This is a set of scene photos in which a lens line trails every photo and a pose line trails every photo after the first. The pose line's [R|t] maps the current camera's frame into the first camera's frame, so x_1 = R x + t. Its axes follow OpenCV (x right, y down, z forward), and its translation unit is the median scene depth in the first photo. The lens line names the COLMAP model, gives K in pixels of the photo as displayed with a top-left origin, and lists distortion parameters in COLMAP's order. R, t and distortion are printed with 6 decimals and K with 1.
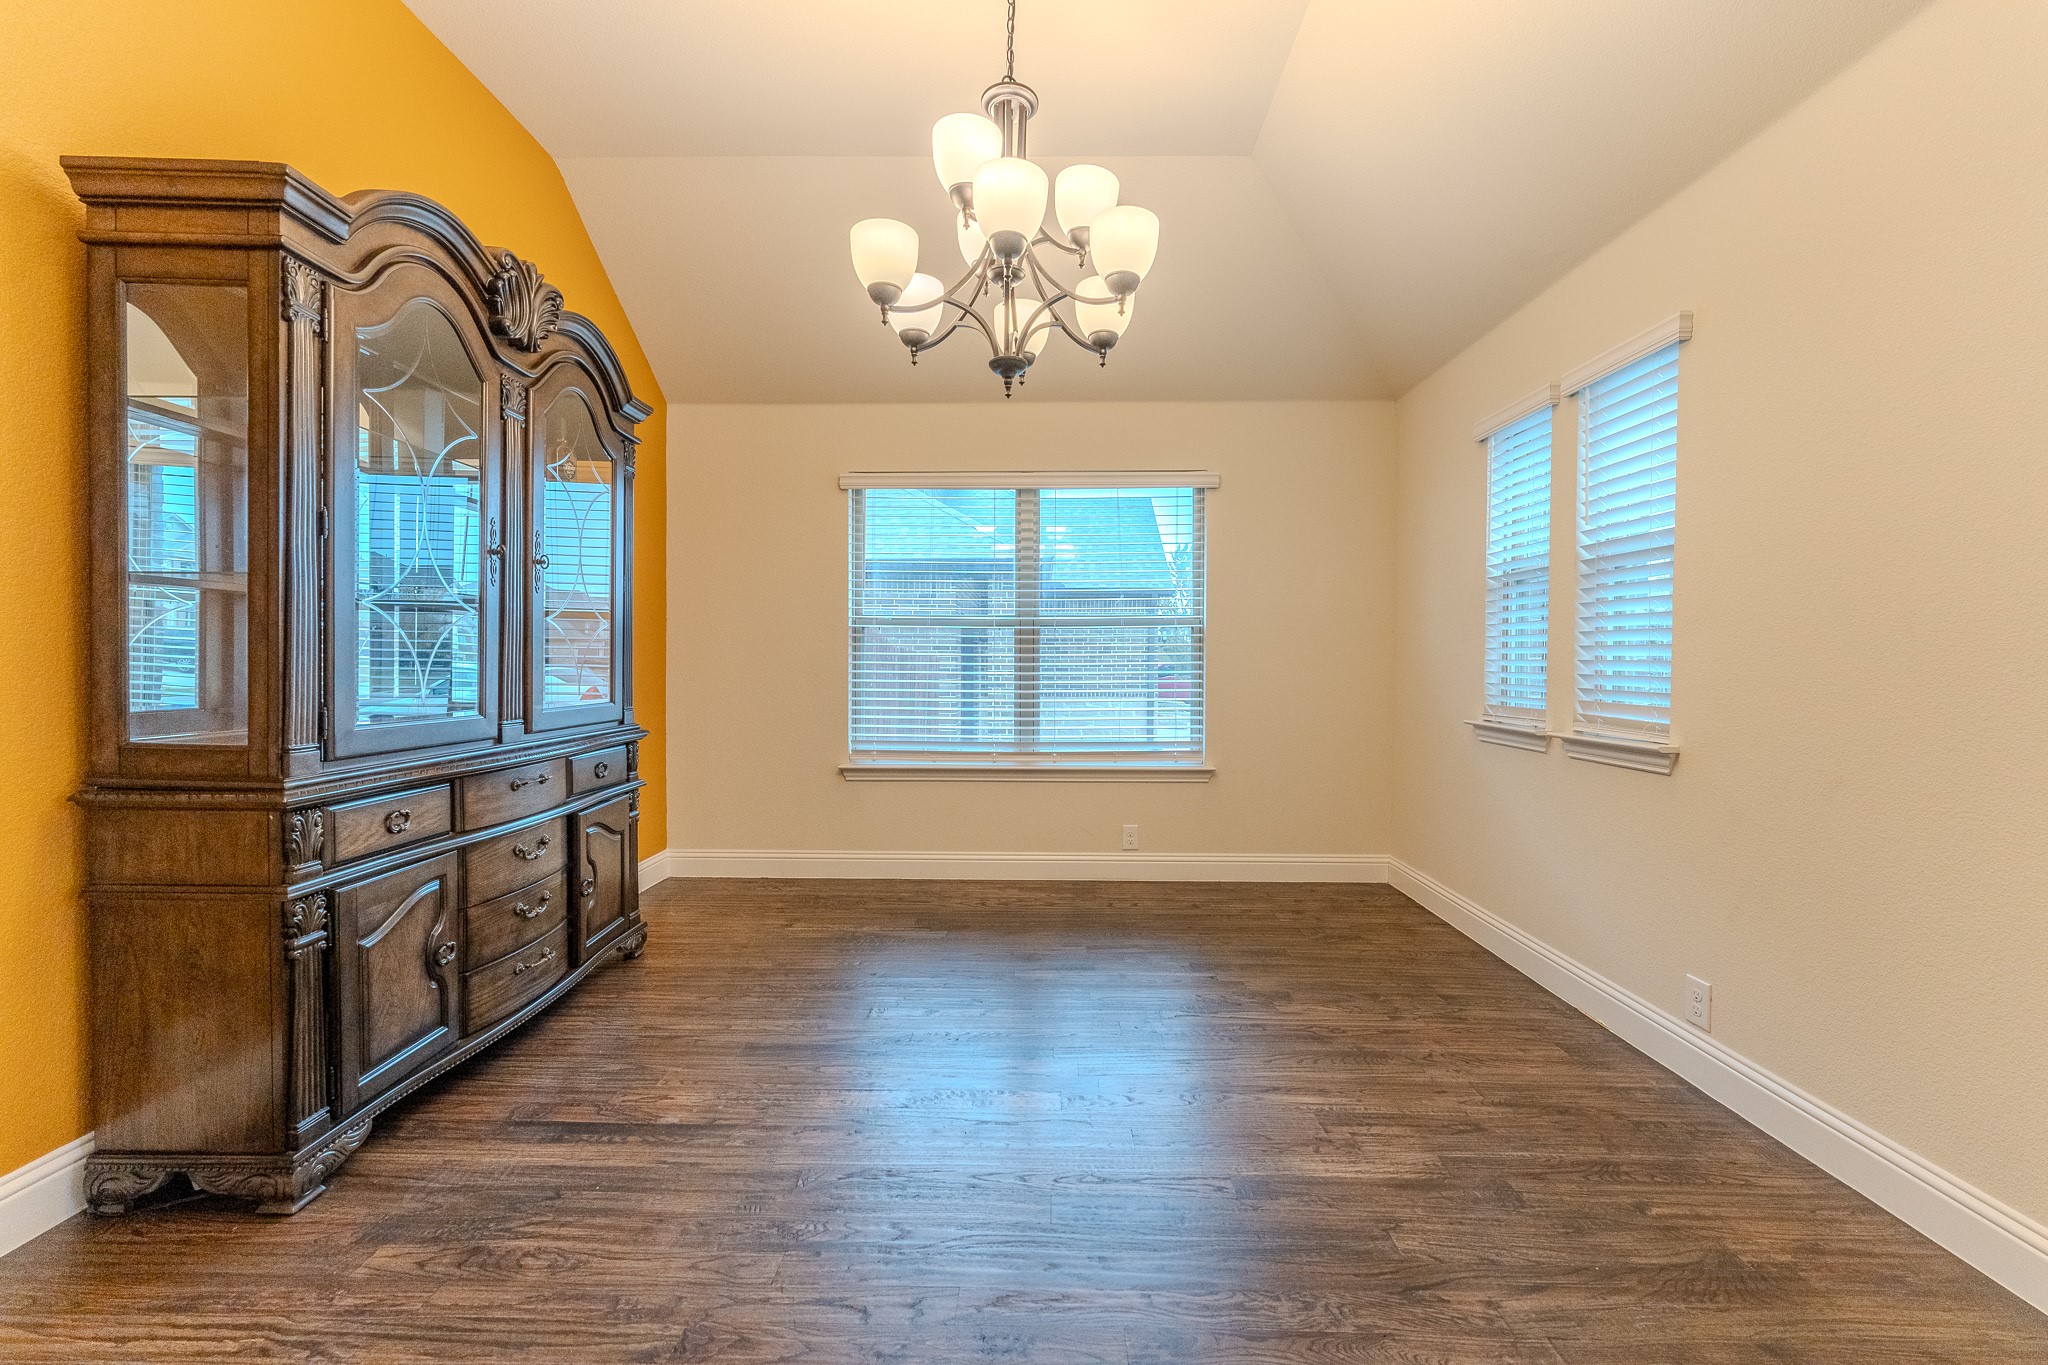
lens RADIAL K [[839.0, 0, 1025.8], [0, 839.0, 666.5], [0, 0, 1]] dist [-0.001536, 0.000921]
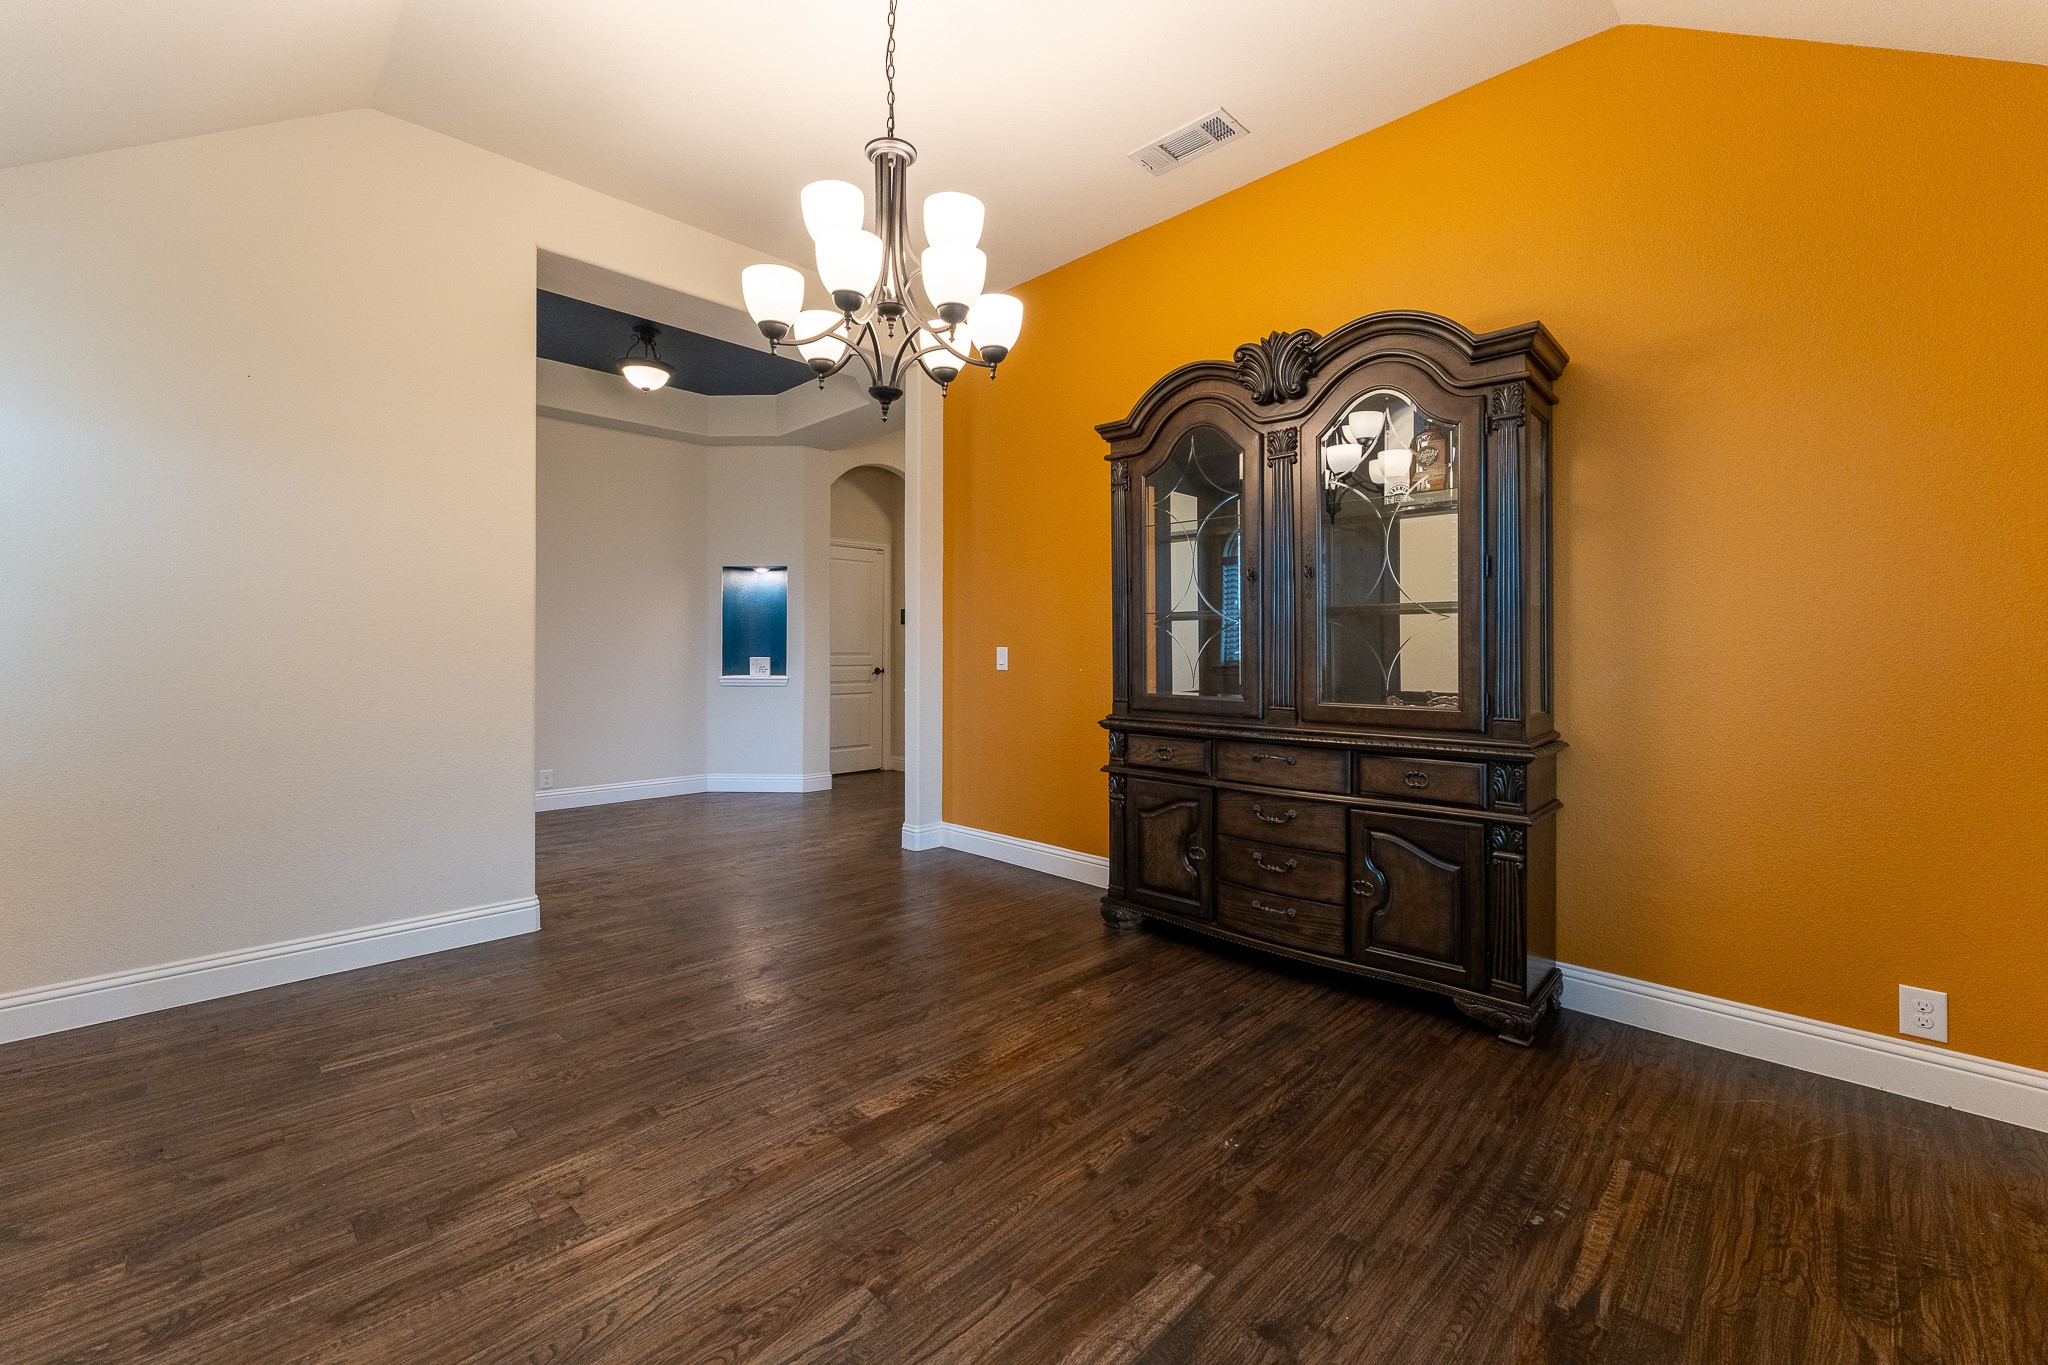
lens RADIAL K [[839.0, 0, 1024.4], [0, 839.0, 664.9], [0, 0, 1]] dist [-0.001536, 0.000921]
pose [[-0.681448, 0.004658, -0.731852, 0.735314], [-0.011102, 0.999799, 0.016700, -0.027278], [0.731782, 0.019505, -0.681259, 2.108647]]
